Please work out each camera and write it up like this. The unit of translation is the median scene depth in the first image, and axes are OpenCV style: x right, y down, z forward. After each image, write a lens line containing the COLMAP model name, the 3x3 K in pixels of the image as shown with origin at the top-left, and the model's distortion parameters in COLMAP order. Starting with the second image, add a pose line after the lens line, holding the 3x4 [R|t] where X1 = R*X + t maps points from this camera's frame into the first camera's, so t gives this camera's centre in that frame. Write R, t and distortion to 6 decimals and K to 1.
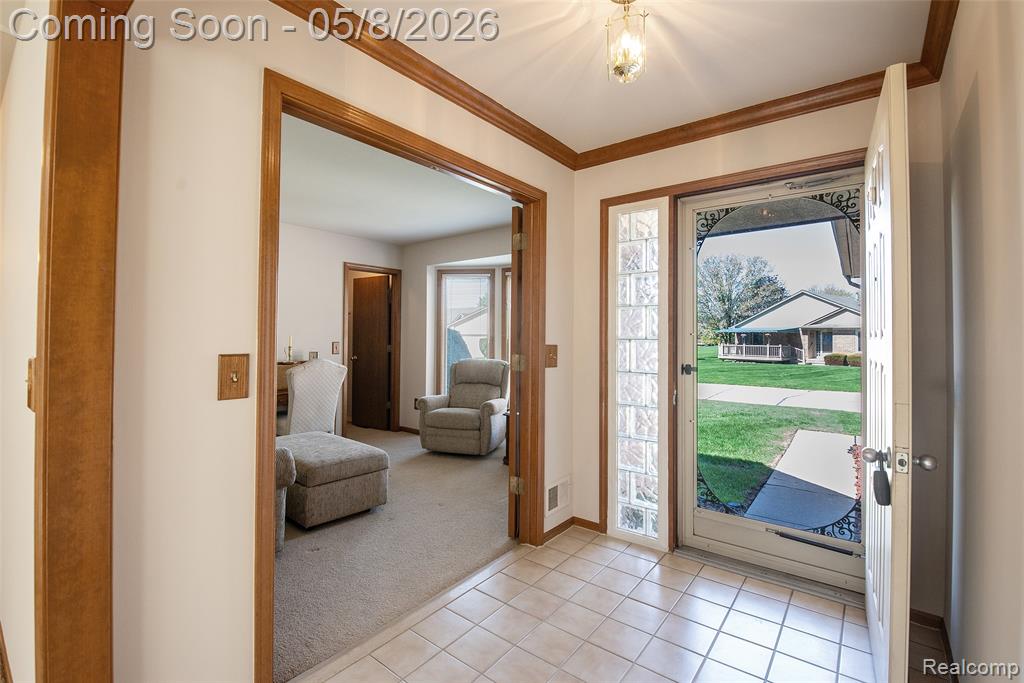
lens RADIAL K [[459.5, 0, 492.7], [0, 459.5, 326.6], [0, 0, 1]] dist [-0.012524, -0.000601]
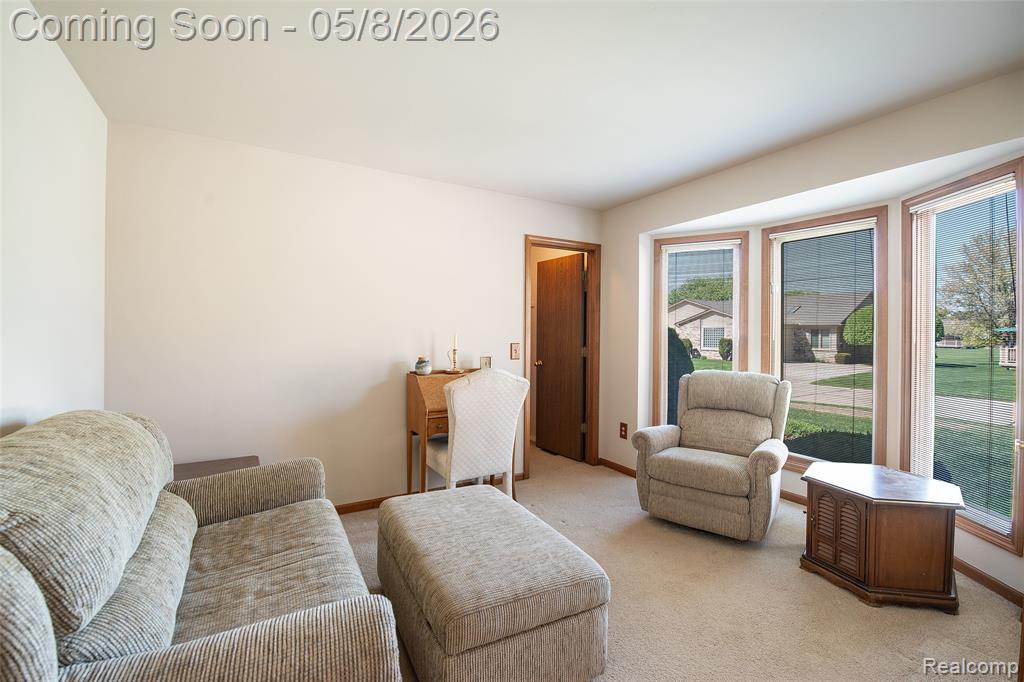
lens RADIAL K [[440.0, 0, 508.9], [0, 440.0, 334.2], [0, 0, 1]] dist [-0.002723, -0.000356]
pose [[0.936557, 0.000659, -0.350513, -0.118325], [0.005356, 0.999855, 0.016191, 0.008878], [0.350473, -0.017041, 0.936418, 0.382745]]
